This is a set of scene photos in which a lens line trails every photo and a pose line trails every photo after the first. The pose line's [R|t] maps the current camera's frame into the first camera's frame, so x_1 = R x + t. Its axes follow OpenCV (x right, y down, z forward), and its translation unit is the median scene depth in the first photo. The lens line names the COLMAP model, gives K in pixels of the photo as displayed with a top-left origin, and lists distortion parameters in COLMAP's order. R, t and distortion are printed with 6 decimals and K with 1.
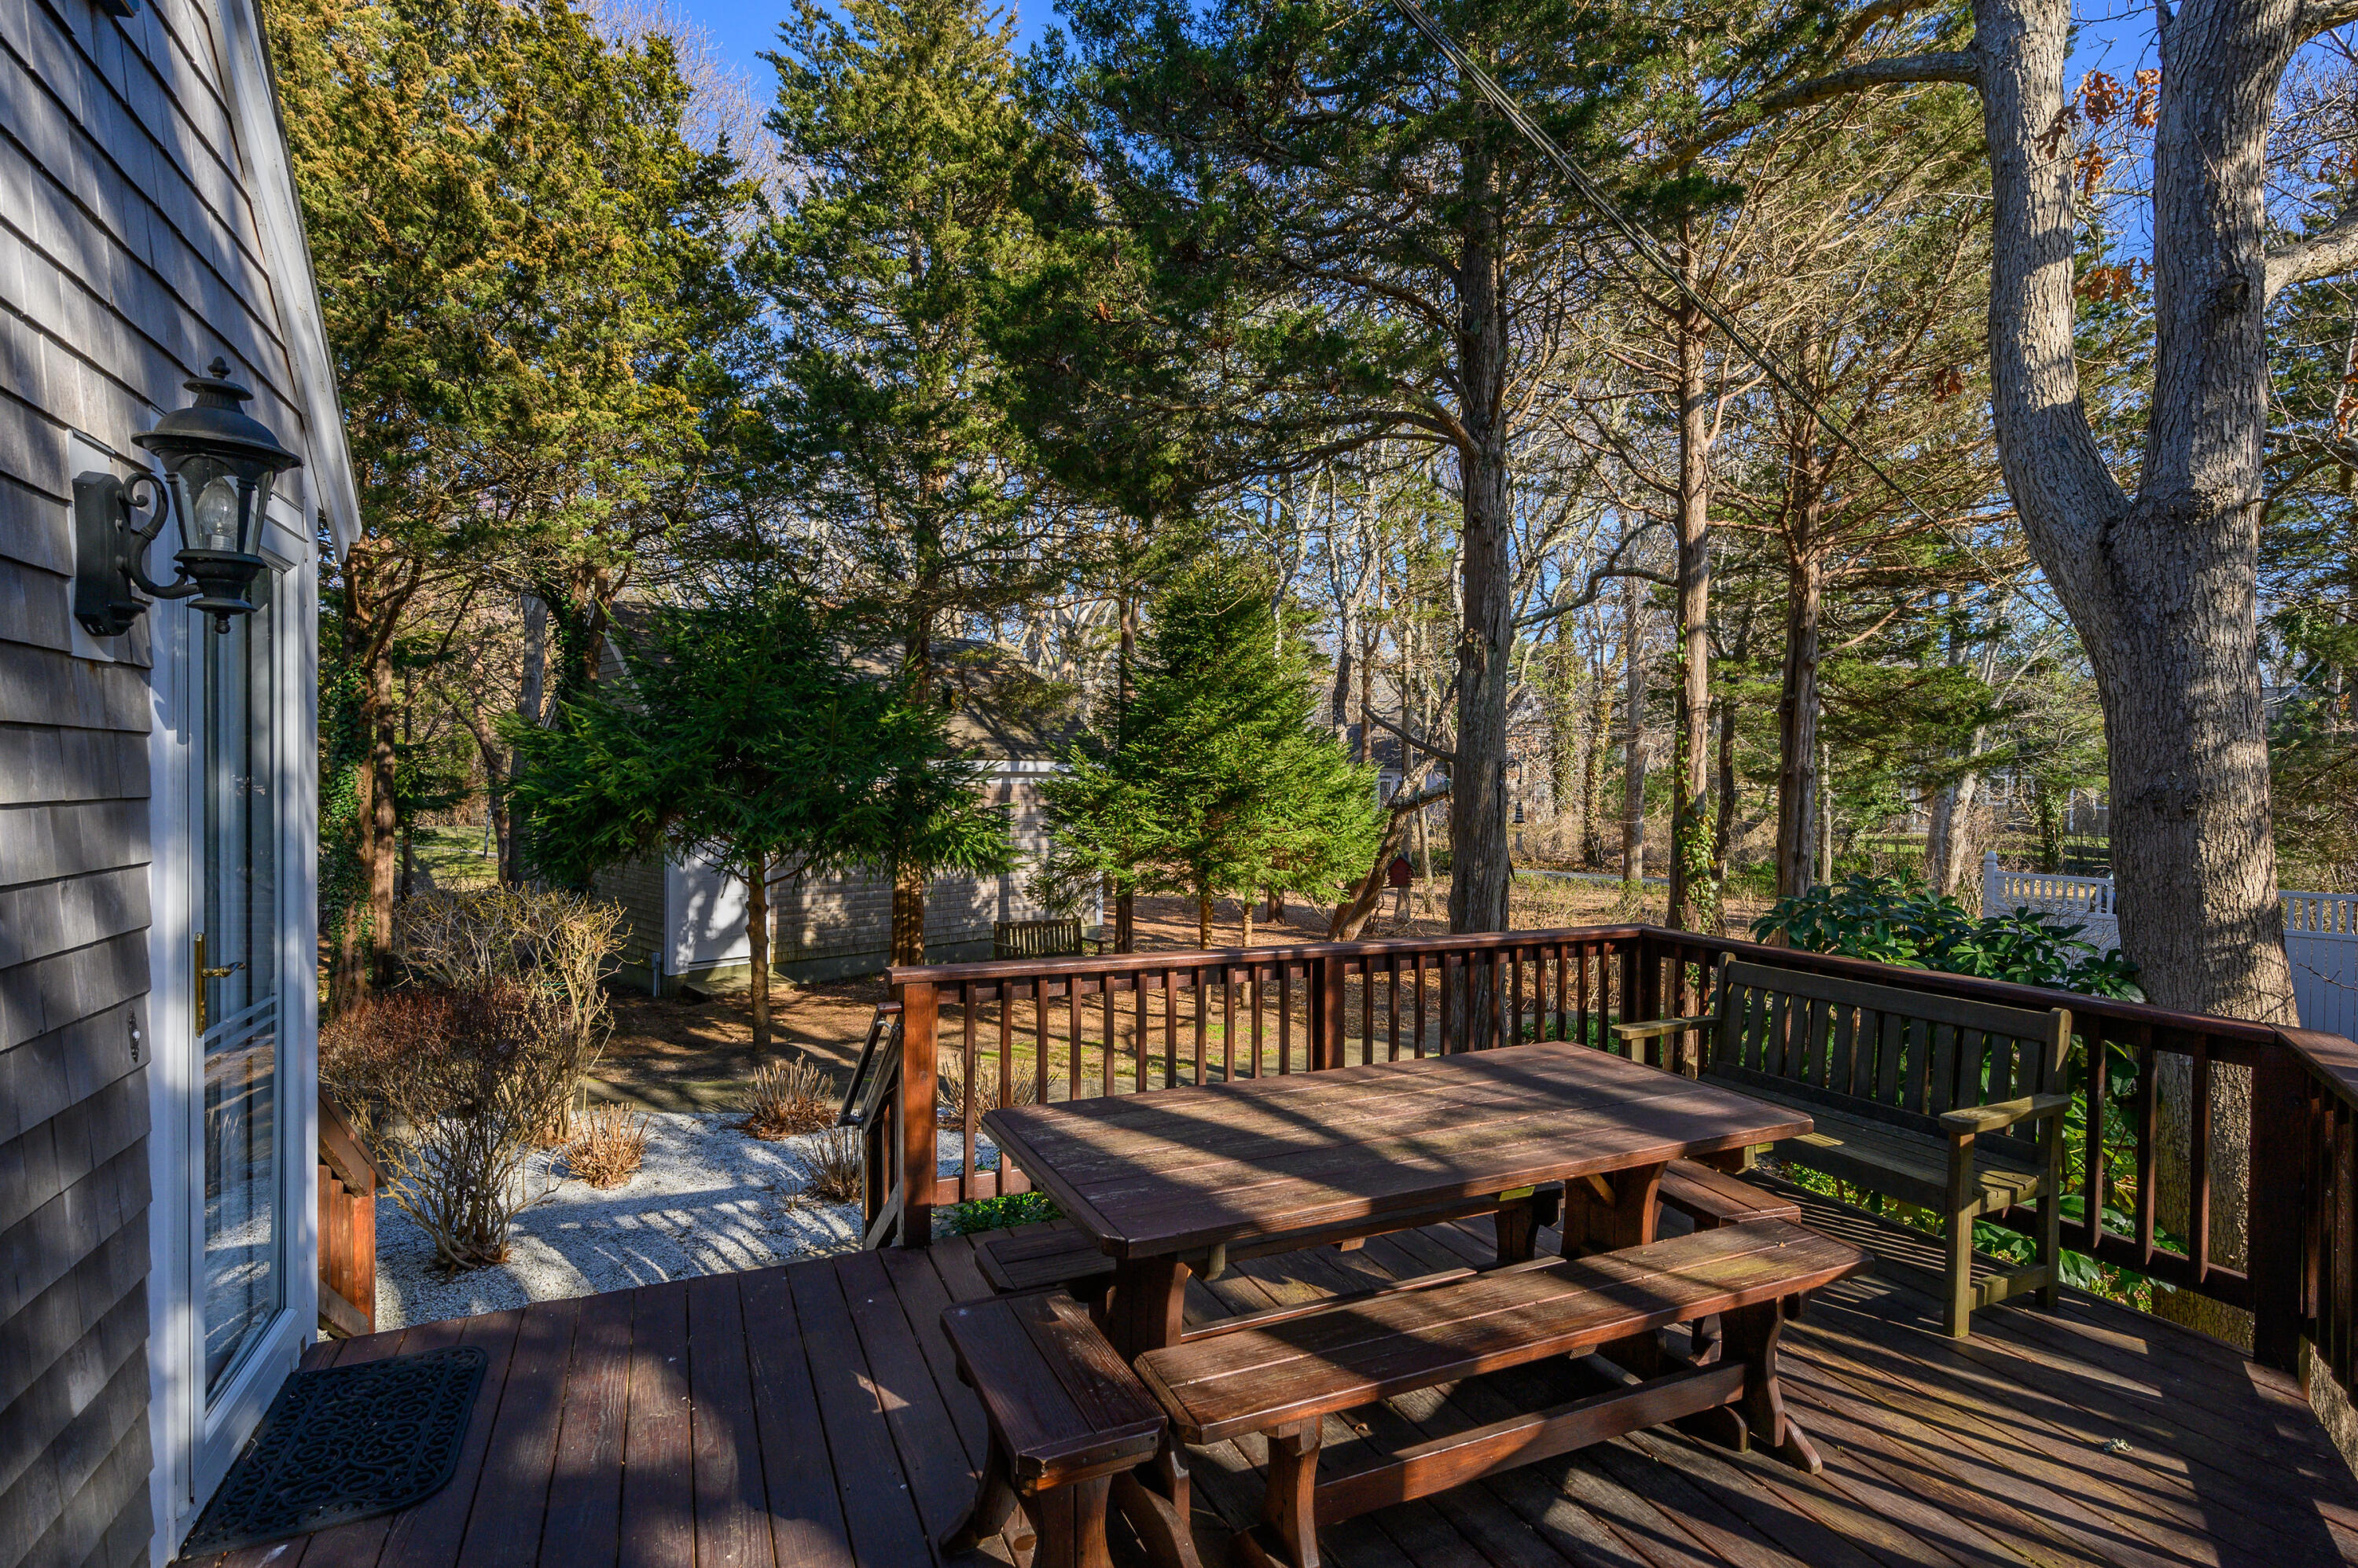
lens RADIAL K [[1155.0, 0, 1190.6], [0, 1155.0, 784.9], [0, 0, 1]] dist [-0.001653, 0.000621]
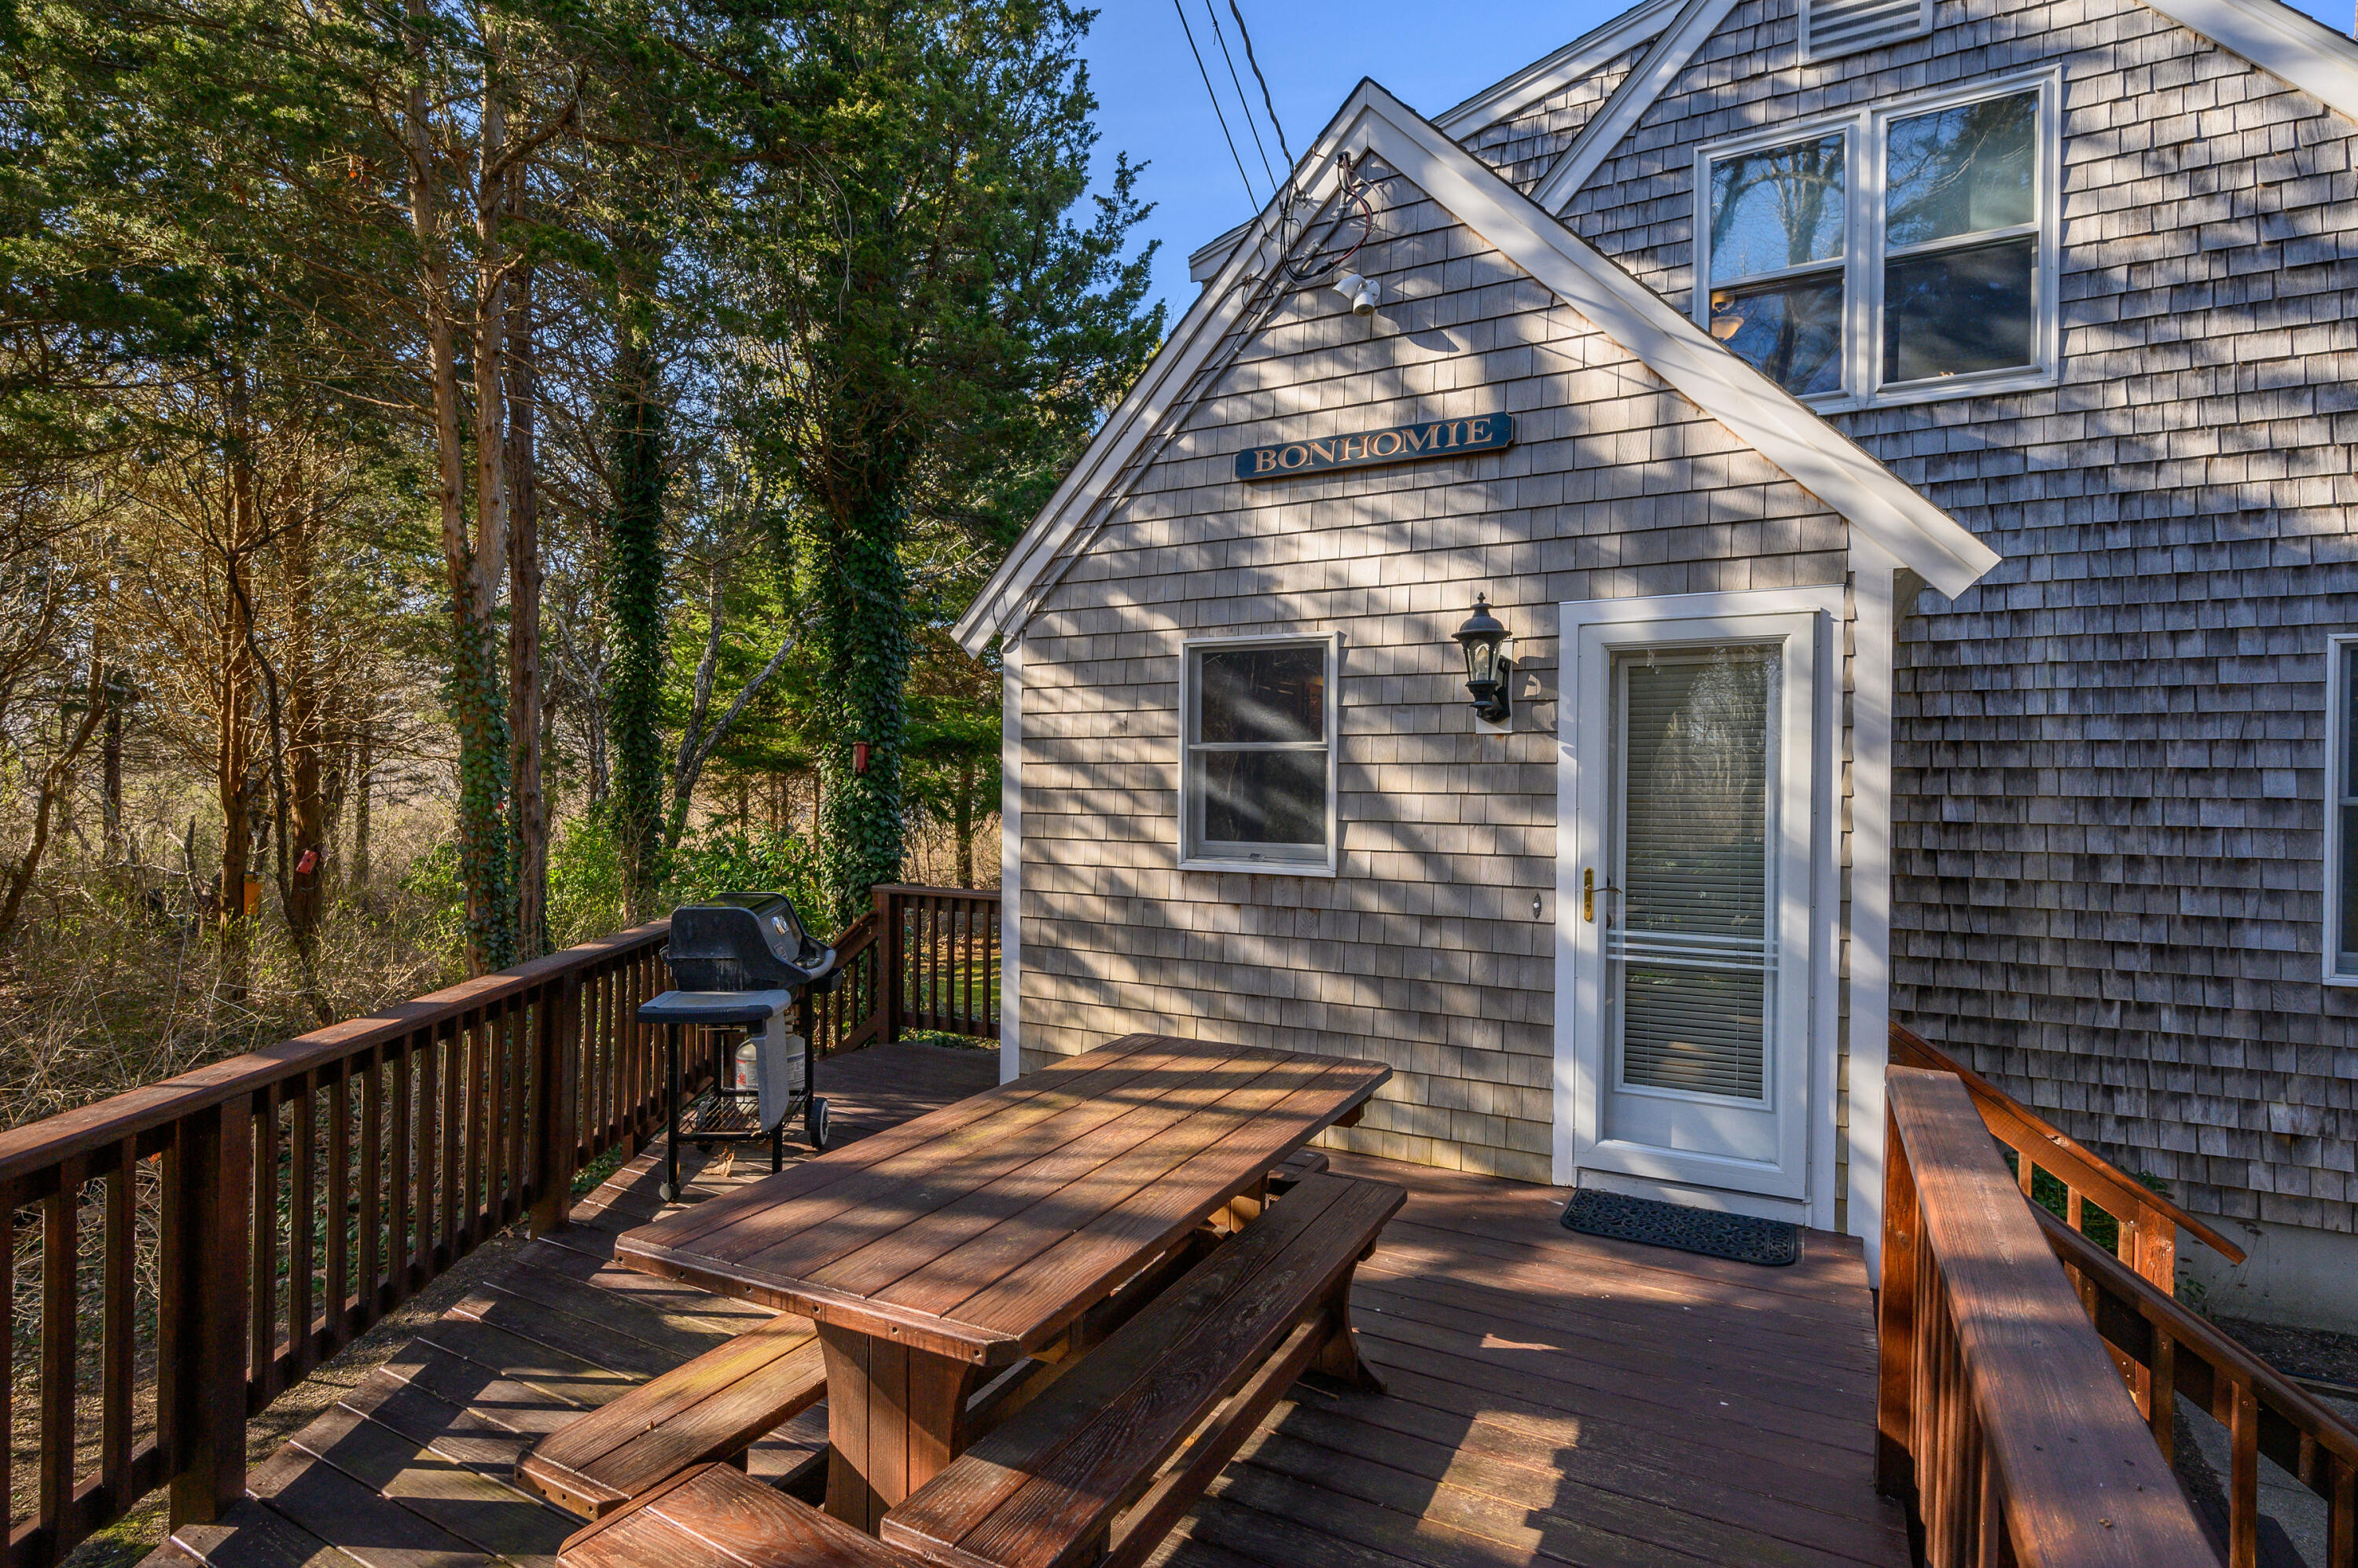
lens RADIAL K [[1155.0, 0, 1190.6], [0, 1155.0, 784.9], [0, 0, 1]] dist [-0.001653, 0.000621]
pose [[-0.797082, -0.021423, -0.603492, 0.702172], [-0.024853, 0.999688, -0.002662, 0.012923], [0.603360, 0.012876, -0.797365, 1.840732]]
